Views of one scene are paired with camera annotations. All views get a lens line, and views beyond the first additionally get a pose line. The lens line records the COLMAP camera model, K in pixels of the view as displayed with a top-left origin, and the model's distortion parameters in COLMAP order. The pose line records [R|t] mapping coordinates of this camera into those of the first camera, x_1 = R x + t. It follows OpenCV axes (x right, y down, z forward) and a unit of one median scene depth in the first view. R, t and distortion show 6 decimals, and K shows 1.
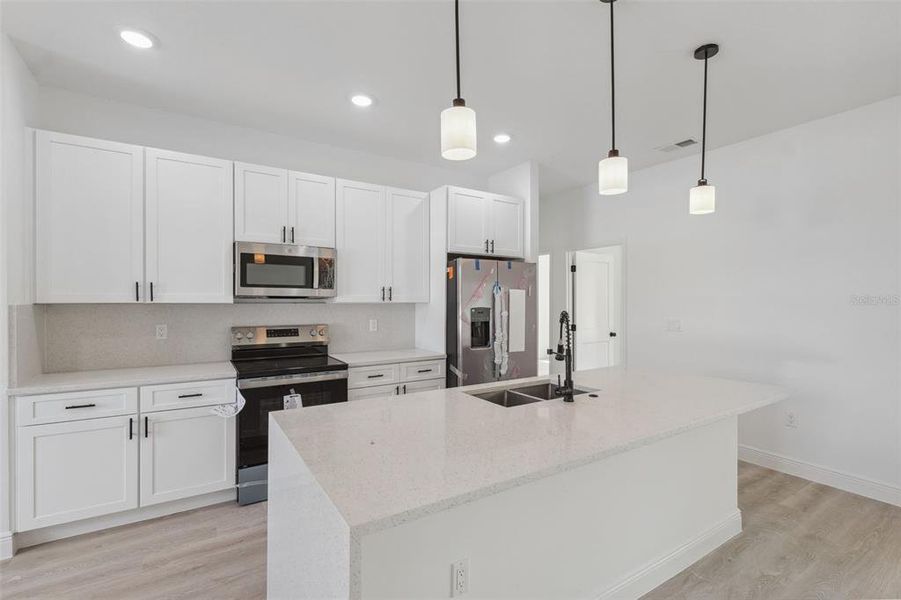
lens RADIAL K [[400.3, 0, 450.5], [0, 400.3, 300.0], [0, 0, 1]] dist [-0.001369, 0.000017]
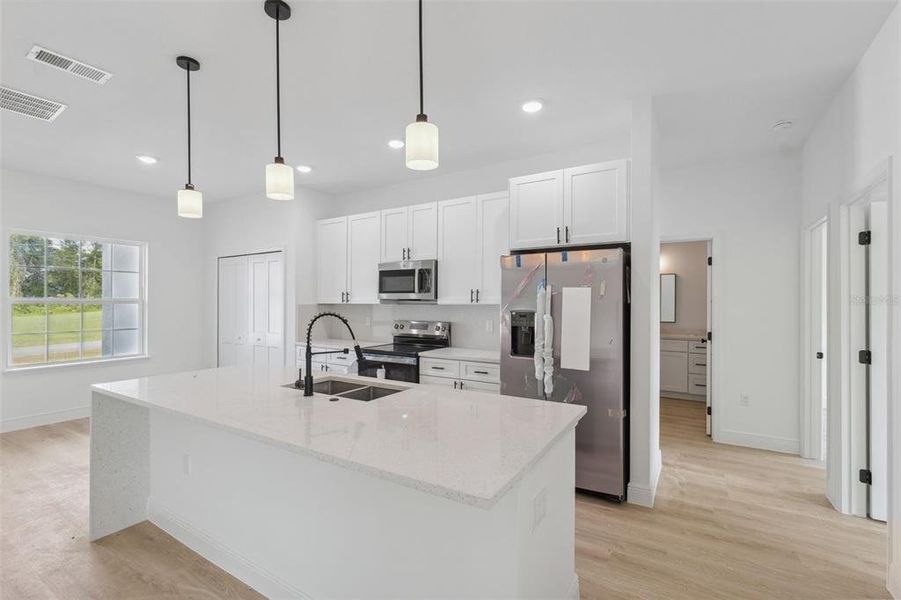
lens RADIAL K [[400.3, 0, 450.5], [0, 400.3, 300.0], [0, 0, 1]] dist [-0.001369, 0.000017]
pose [[0.438460, -0.005730, -0.898733, 0.814877], [0.002038, 0.999983, -0.005382, 0.000785], [0.898748, 0.000528, 0.438464, 0.496004]]
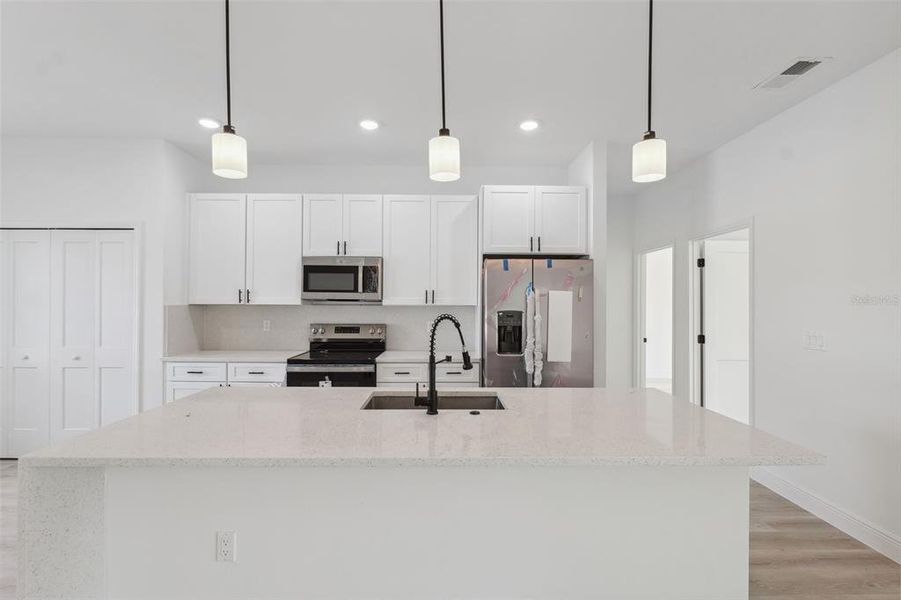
lens RADIAL K [[396.7, 0, 450.5], [0, 396.7, 300.0], [0, 0, 1]] dist [0.003997, 0.000246]
pose [[0.852942, -0.001701, -0.522003, 0.455606], [-0.001972, 0.999977, -0.006482, -0.000400], [0.522002, 0.006558, 0.852919, 0.143644]]
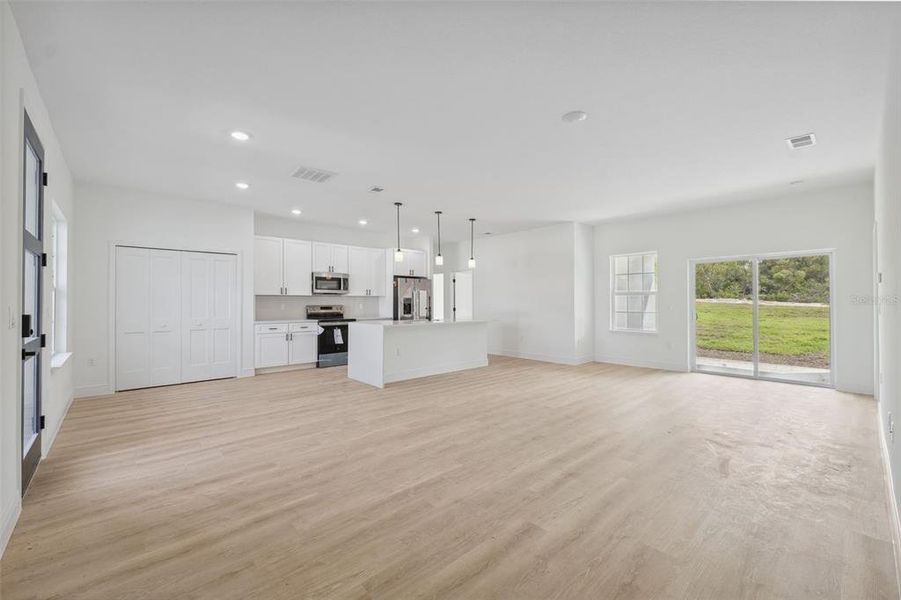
lens RADIAL K [[370.9, 0, 450.5], [0, 370.9, 300.0], [0, 0, 1]] dist [0.001231, 0.000057]
pose [[0.985957, -0.004327, 0.166944, -0.046959], [0.005521, 0.999962, -0.006690, 0.050577], [-0.166909, 0.007518, 0.985944, -1.350829]]
